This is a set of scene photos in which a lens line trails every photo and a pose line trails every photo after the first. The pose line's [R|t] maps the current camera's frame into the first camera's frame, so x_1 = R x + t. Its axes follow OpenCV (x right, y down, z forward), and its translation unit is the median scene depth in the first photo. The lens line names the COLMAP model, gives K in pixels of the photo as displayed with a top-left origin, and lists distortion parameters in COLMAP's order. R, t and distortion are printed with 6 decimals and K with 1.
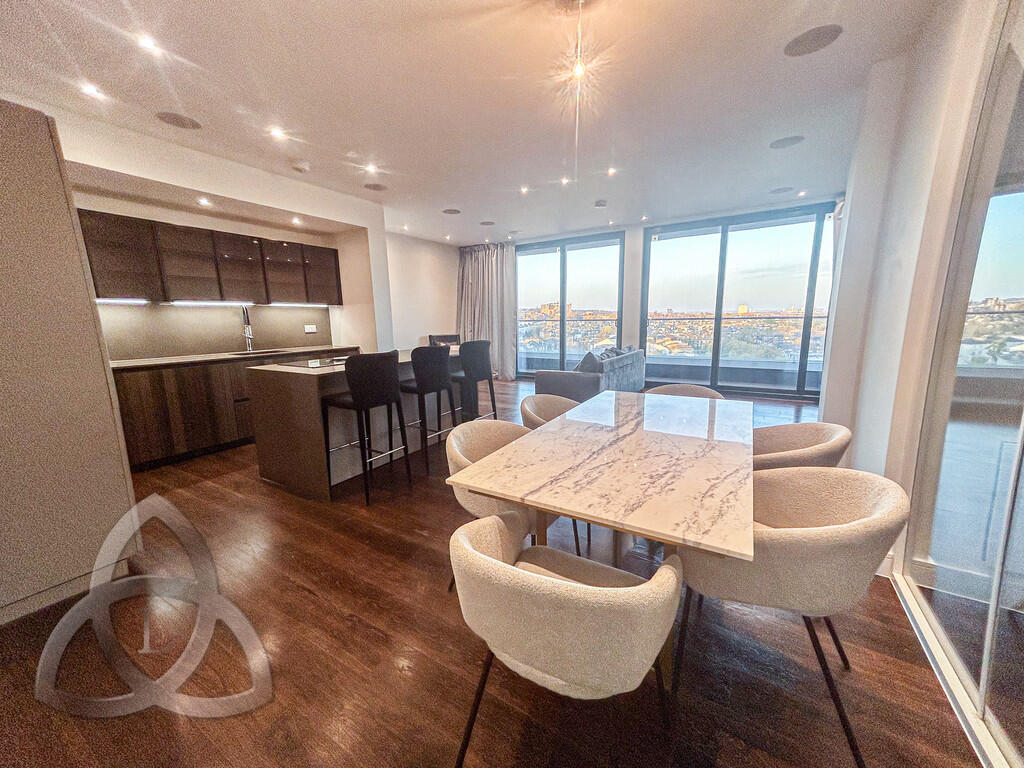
lens RADIAL K [[425.1, 0, 512.0], [0, 425.1, 384.0], [0, 0, 1]] dist [-0.001937, 0.000570]
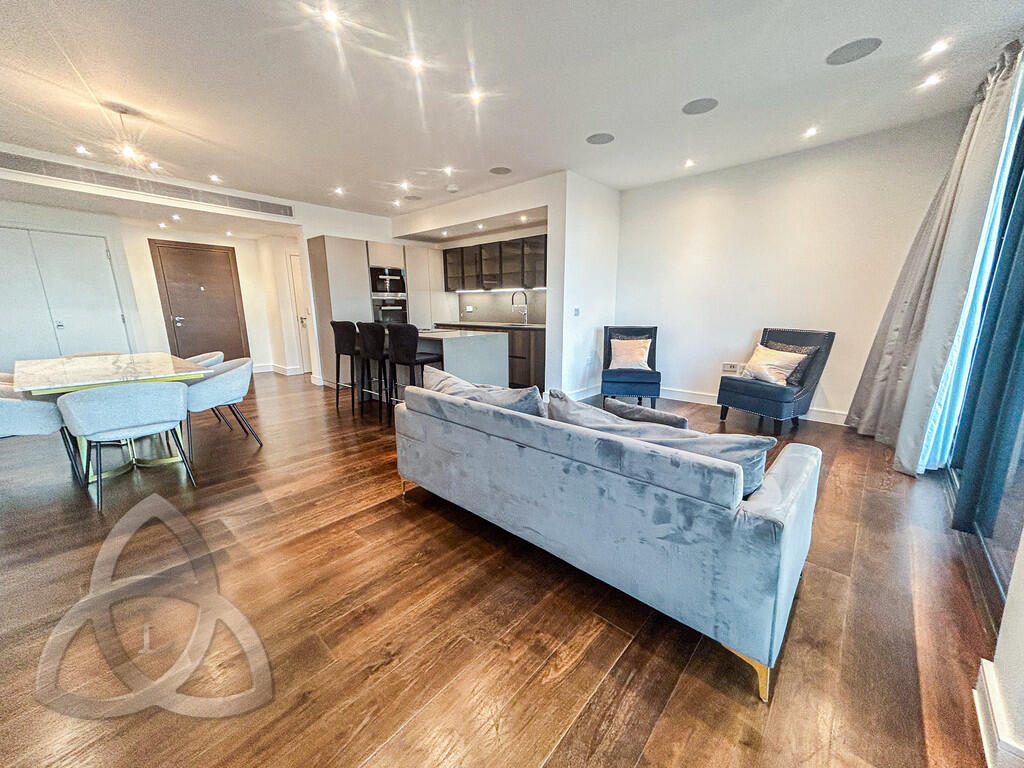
lens RADIAL K [[392.6, 0, 512.0], [0, 392.6, 384.0], [0, 0, 1]] dist [0.025649, 0.009051]
pose [[-0.154175, 0.209840, -0.965504, 0.830917], [-0.144014, 0.961979, 0.232071, -0.223246], [0.977492, 0.174825, -0.118093, 1.421557]]
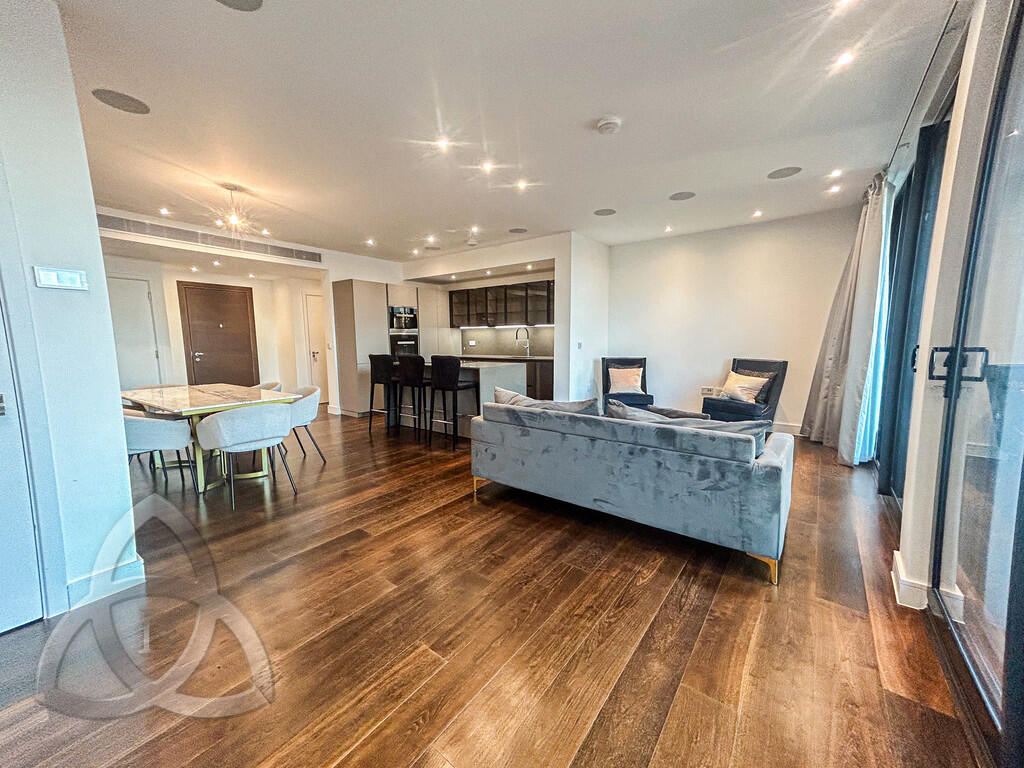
lens RADIAL K [[395.7, 0, 510.3], [0, 395.7, 385.8], [0, 0, 1]] dist [0.027851, 0.000276]
pose [[-0.068854, 0.132102, -0.988842, 1.044171], [-0.144695, 0.979391, 0.140915, -0.206872], [0.987078, 0.152783, -0.048320, 1.273590]]
